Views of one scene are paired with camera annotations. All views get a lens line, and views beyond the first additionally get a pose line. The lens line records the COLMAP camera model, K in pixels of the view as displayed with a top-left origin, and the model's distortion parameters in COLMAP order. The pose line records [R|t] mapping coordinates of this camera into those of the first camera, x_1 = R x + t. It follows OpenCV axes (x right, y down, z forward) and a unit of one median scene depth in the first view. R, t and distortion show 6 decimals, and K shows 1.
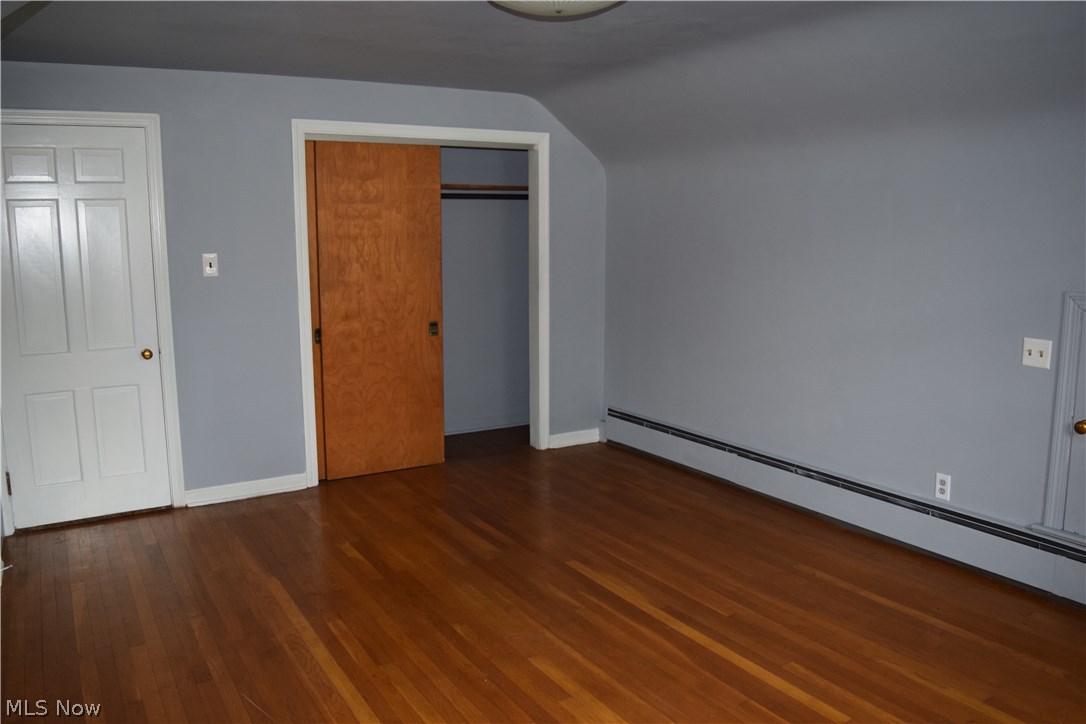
lens RADIAL K [[850.6, 0, 545.7], [0, 850.6, 355.2], [0, 0, 1]] dist [-0.089169, 0.008567]
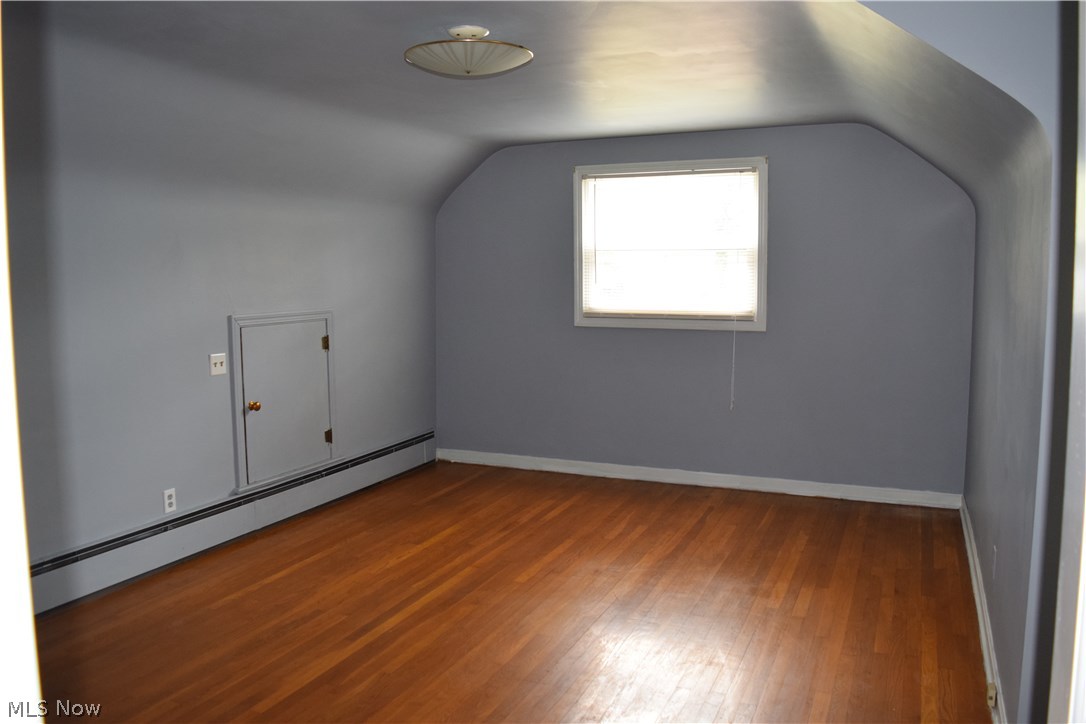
lens RADIAL K [[850.6, 0, 545.7], [0, 850.6, 355.2], [0, 0, 1]] dist [-0.089169, 0.008567]
pose [[-0.569237, -0.067585, 0.819391, -0.794349], [0.135510, 0.975273, 0.174583, -0.177514], [-0.810929, 0.210415, -0.546003, 1.287608]]
